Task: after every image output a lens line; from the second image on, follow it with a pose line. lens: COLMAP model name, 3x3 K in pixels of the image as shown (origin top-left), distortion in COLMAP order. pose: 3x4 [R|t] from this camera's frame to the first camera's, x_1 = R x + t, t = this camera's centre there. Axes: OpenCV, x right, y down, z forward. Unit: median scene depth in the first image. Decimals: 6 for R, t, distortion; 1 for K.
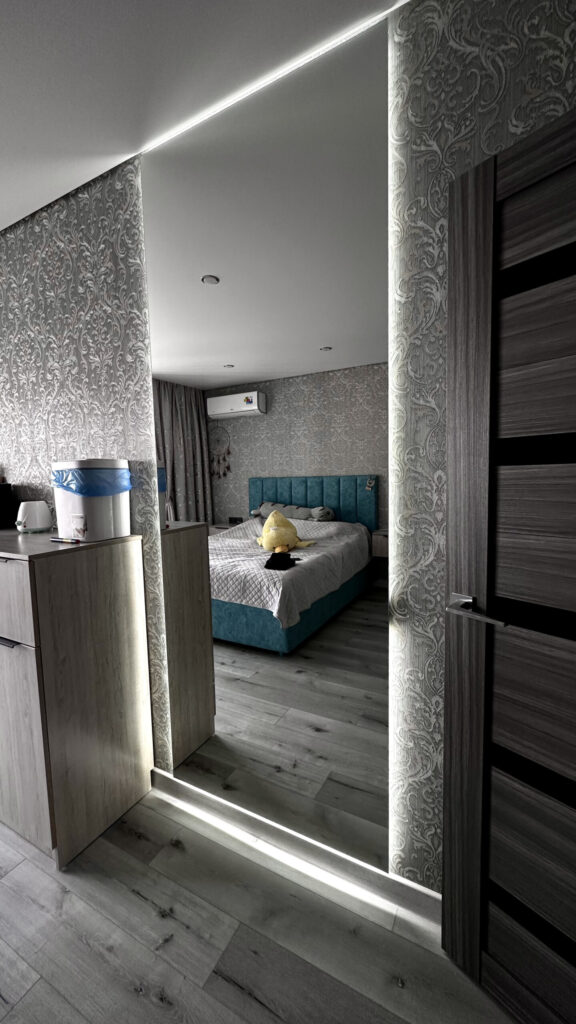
lens RADIAL K [[408.2, 0, 289.1], [0, 408.2, 510.9], [0, 0, 1]] dist [-0.003778, 0.000957]
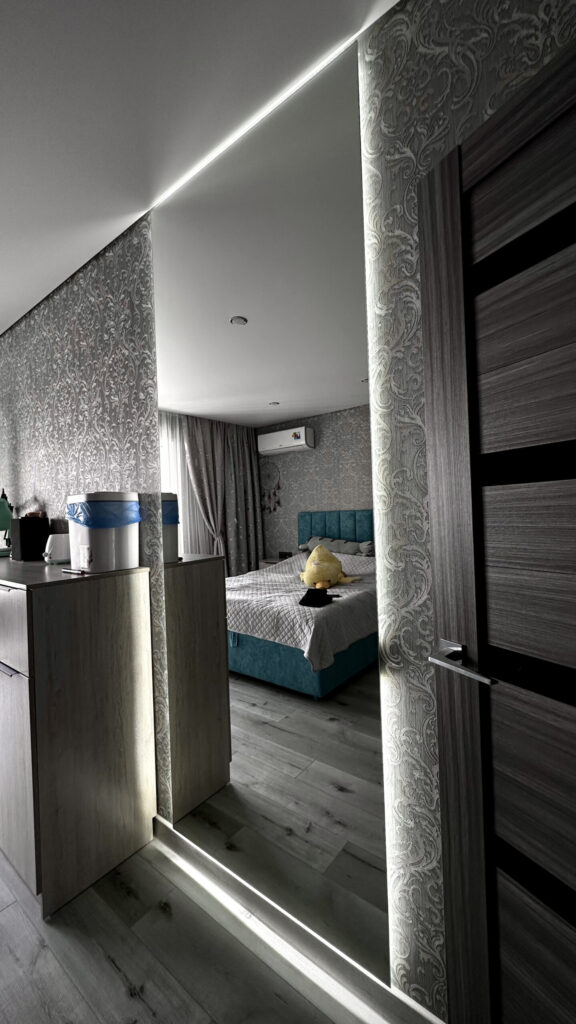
lens RADIAL K [[408.2, 0, 286.9], [0, 408.2, 510.6], [0, 0, 1]] dist [-0.003778, 0.000957]
pose [[0.986201, -0.011299, -0.165165, 0.155696], [-0.003190, 0.996186, -0.087199, 0.008255], [0.165520, 0.086523, 0.982404, 0.069111]]
